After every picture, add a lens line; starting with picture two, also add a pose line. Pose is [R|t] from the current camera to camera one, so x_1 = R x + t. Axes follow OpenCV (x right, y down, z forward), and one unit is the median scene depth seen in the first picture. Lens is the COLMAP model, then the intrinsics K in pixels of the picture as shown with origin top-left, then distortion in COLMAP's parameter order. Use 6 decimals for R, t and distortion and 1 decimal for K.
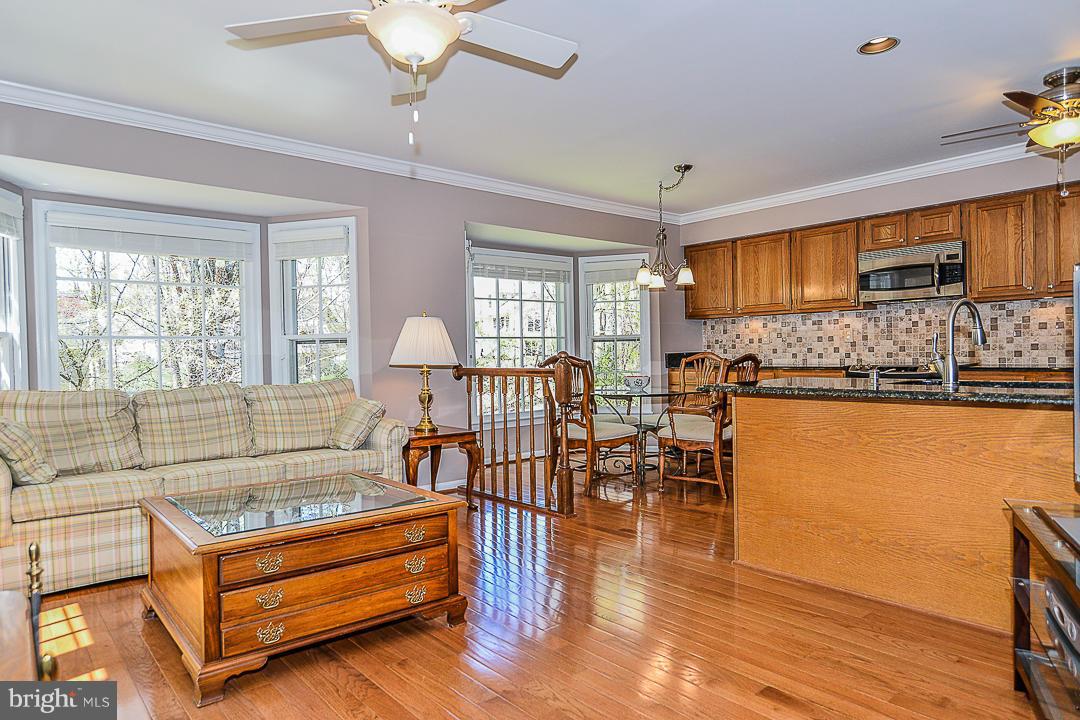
lens RADIAL K [[651.4, 0, 533.4], [0, 651.4, 361.1], [0, 0, 1]] dist [-0.008891, 0.005497]
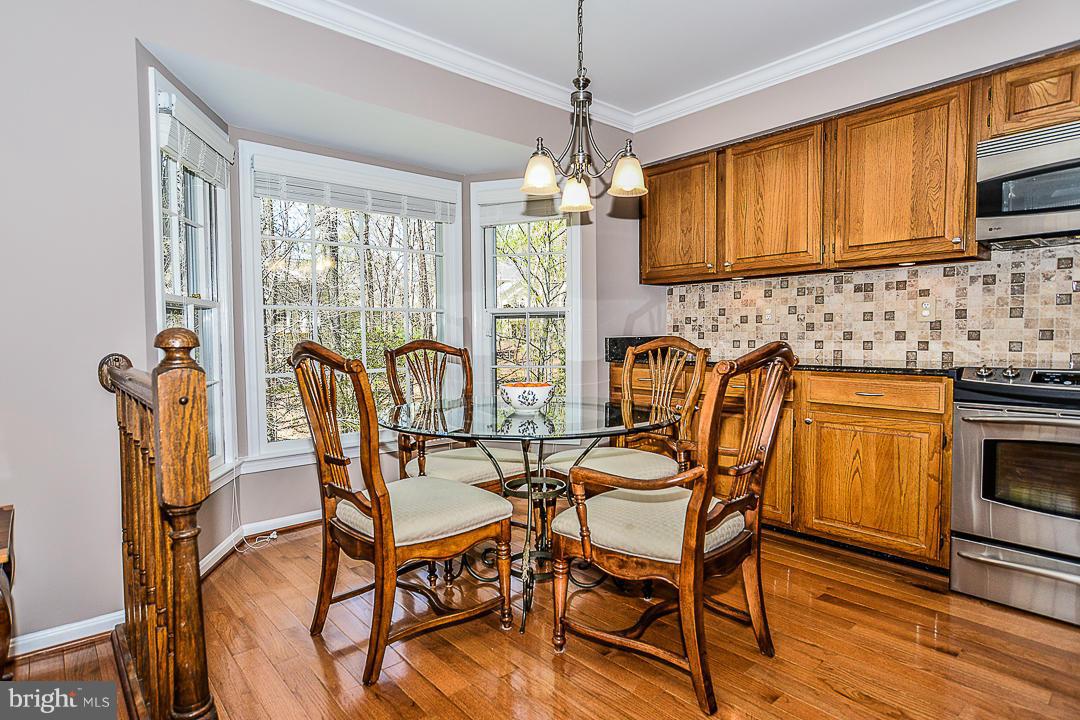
lens RADIAL K [[572.8, 0, 542.1], [0, 572.8, 359.8], [0, 0, 1]] dist [0.002139, 0.006518]
pose [[0.999444, 0.011281, 0.031373, 0.149102], [-0.012209, 0.999489, 0.029530, -0.007598], [-0.031024, -0.029897, 0.999071, 0.543233]]
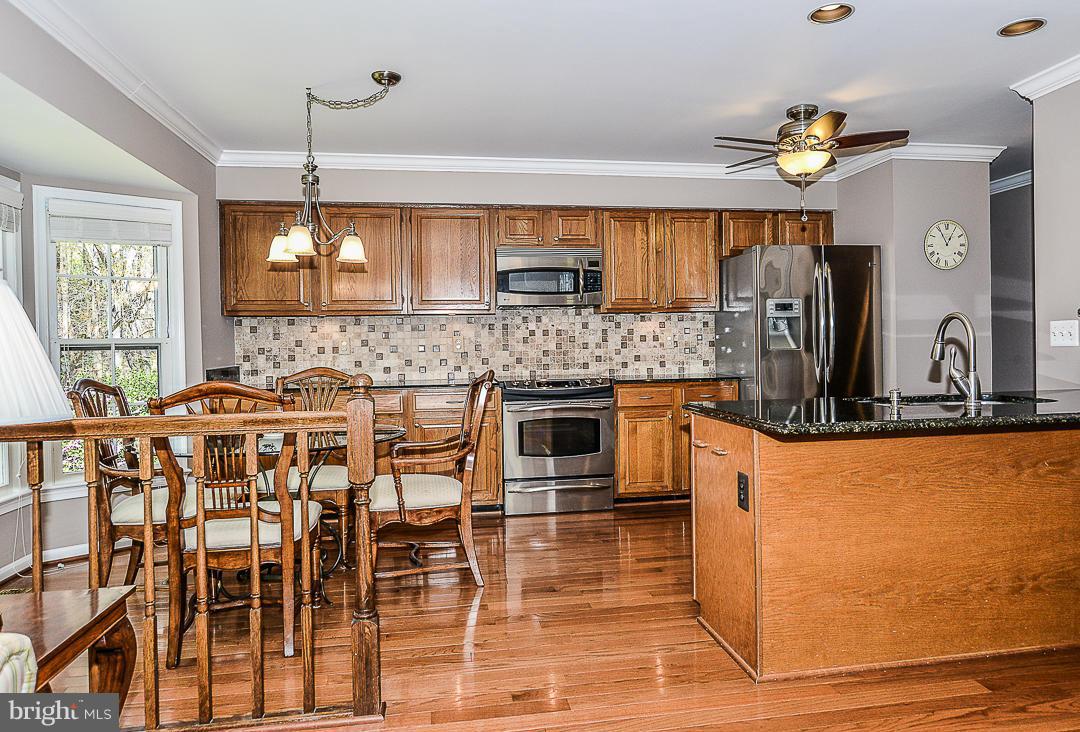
lens RADIAL K [[726.4, 0, 565.4], [0, 726.4, 348.9], [0, 0, 1]] dist [-0.009107, -0.002412]
pose [[0.498725, 0.006608, 0.866735, -0.257101], [0.019246, 0.999640, -0.018695, -0.014848], [-0.866546, 0.026004, 0.498419, 0.441500]]
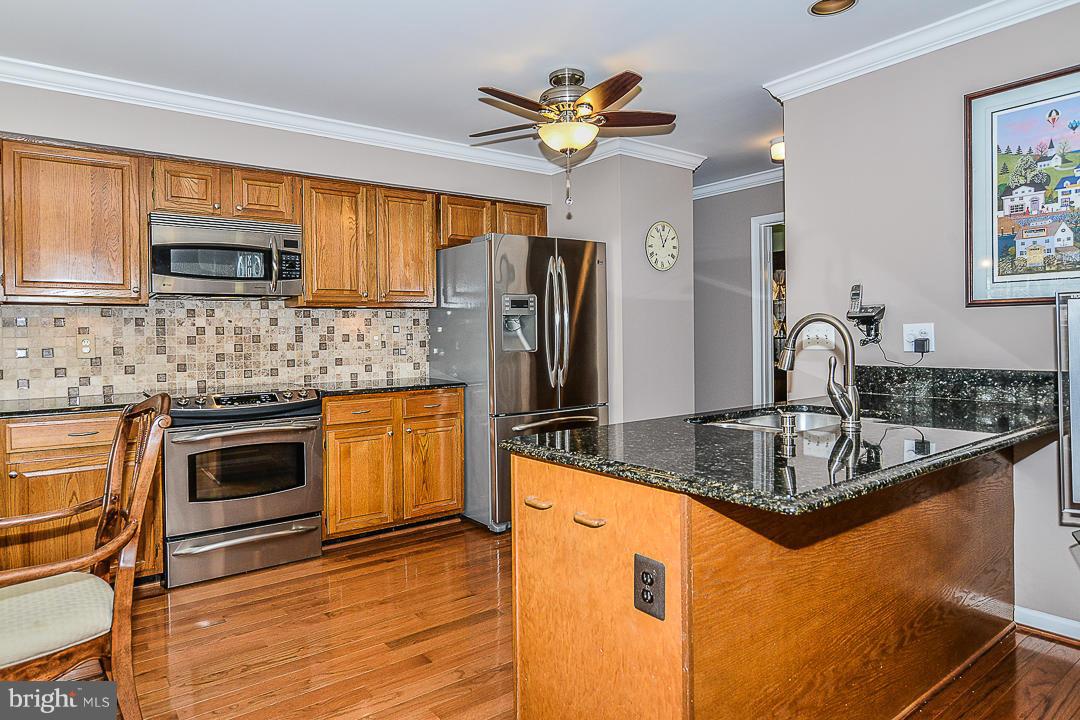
lens RADIAL K [[651.4, 0, 513.3], [0, 651.4, 340.6], [0, 0, 1]] dist [-0.008891, 0.005497]
pose [[0.062681, 0.009477, 0.997989, -0.073810], [0.027798, 0.999550, -0.011238, -0.029191], [-0.997646, 0.028447, 0.062389, 0.608064]]
